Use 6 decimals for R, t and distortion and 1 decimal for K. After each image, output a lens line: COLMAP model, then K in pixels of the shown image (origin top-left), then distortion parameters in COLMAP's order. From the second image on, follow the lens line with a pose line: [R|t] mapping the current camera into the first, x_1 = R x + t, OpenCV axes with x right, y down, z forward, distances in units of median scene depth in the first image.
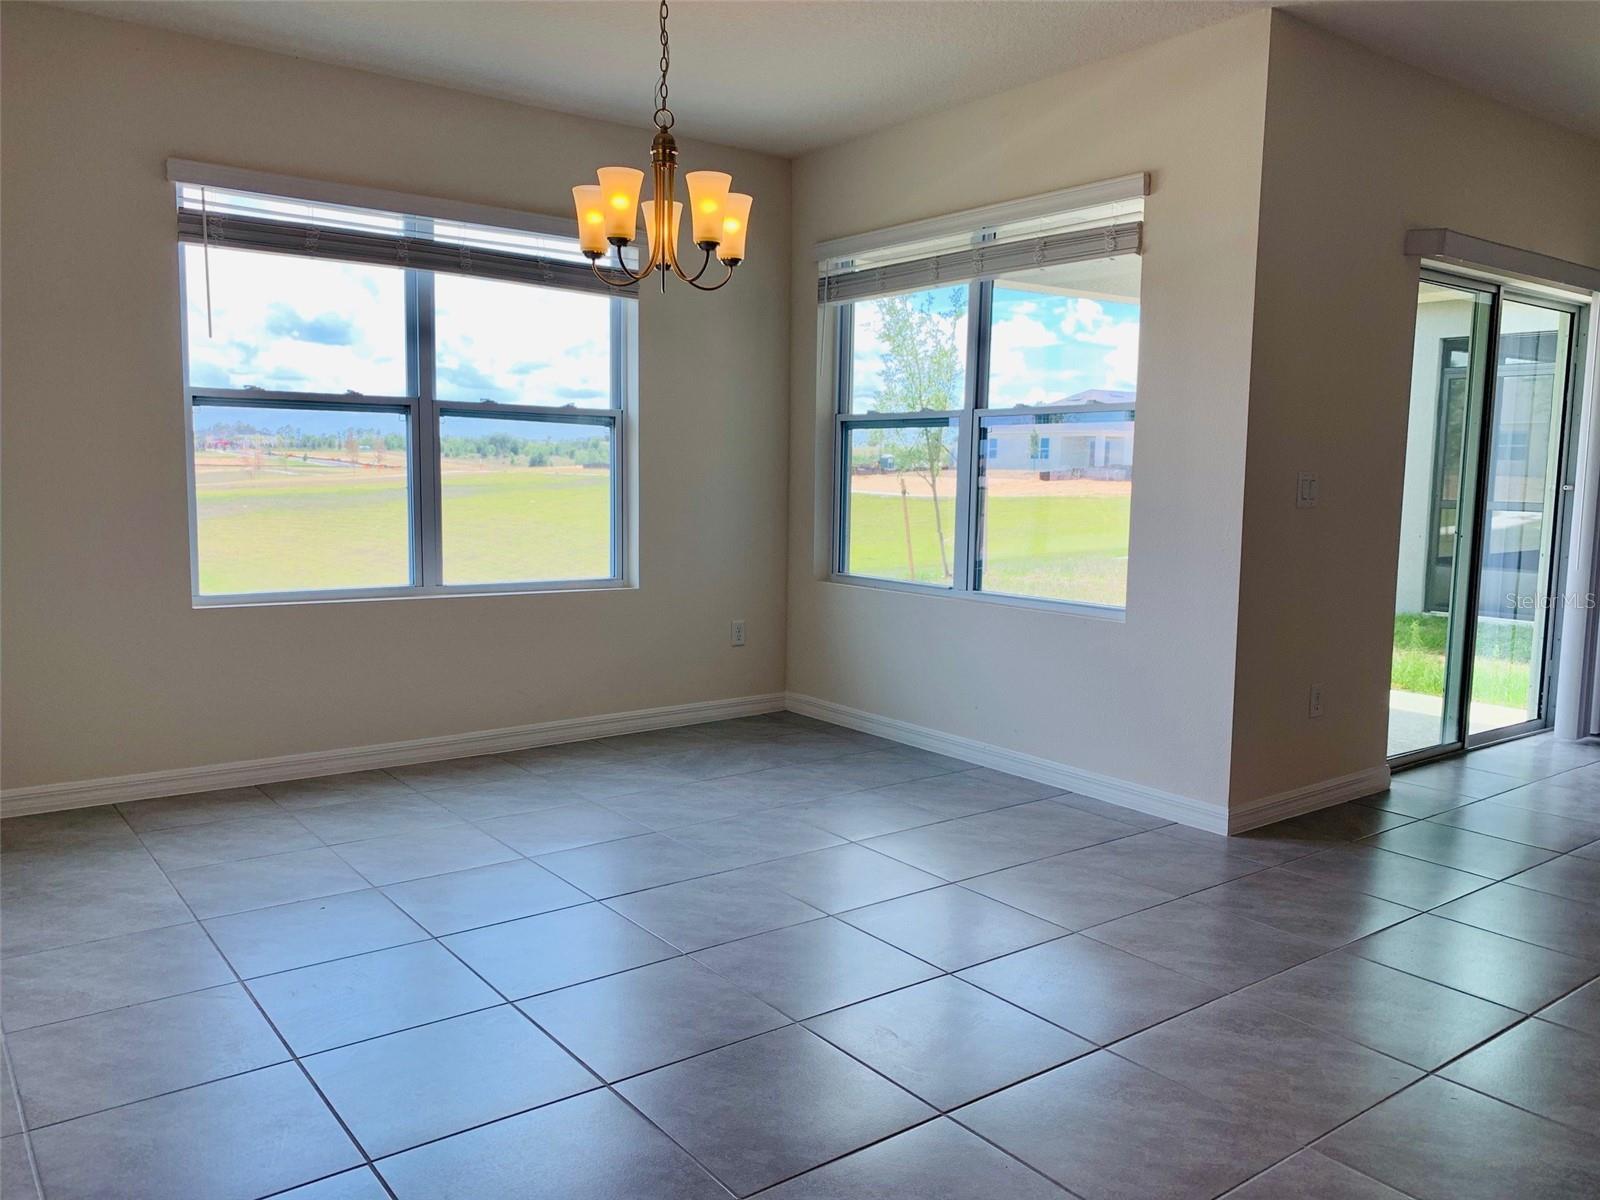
lens RADIAL K [[1227.4, 0, 804.3], [0, 1227.4, 606.4], [0, 0, 1]] dist [0.109789, -0.214234]
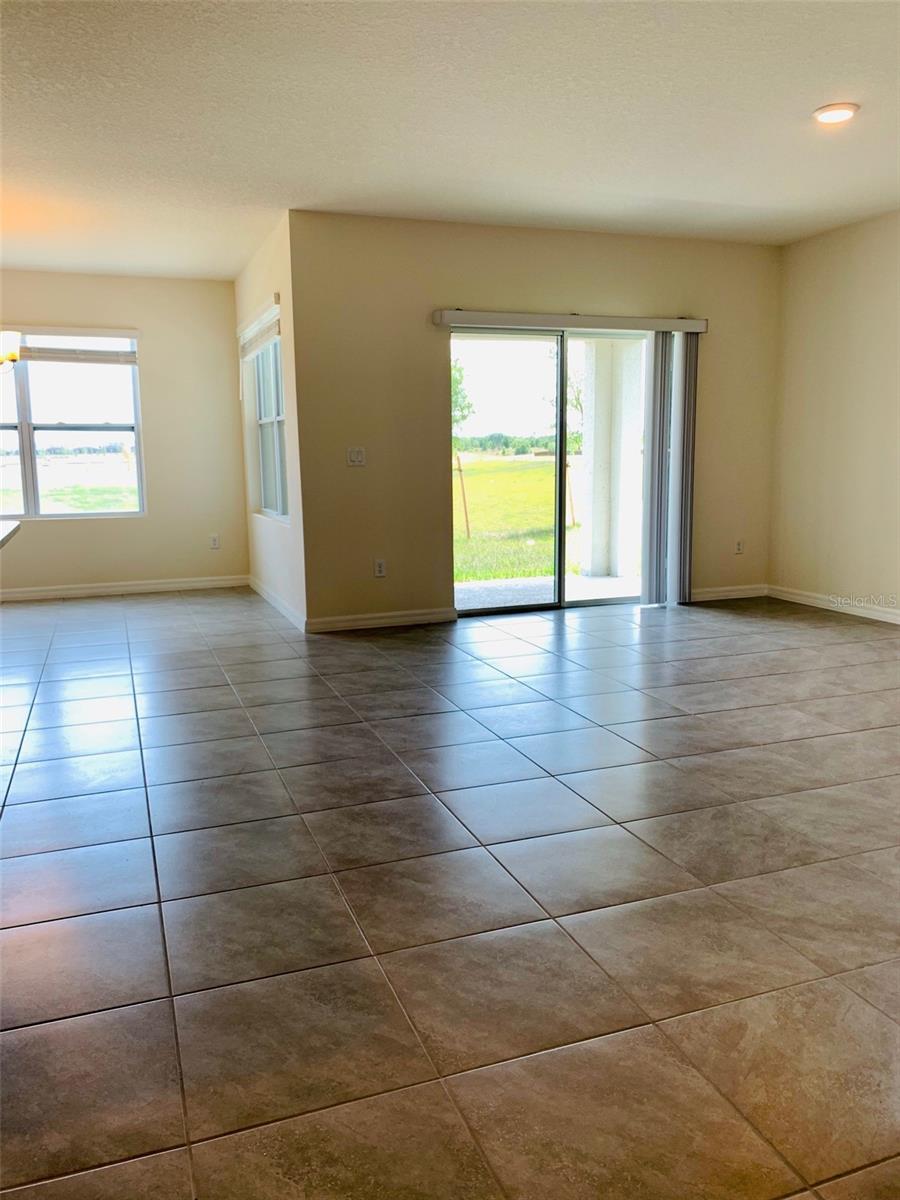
lens RADIAL K [[932.4, 0, 457.1], [0, 932.4, 603.7], [0, 0, 1]] dist [0.012671, 0.001274]
pose [[0.956207, 0.018458, -0.292107, 0.847987], [-0.004906, 0.998880, 0.047061, 0.056398], [0.292649, -0.043567, 0.955227, -0.287826]]
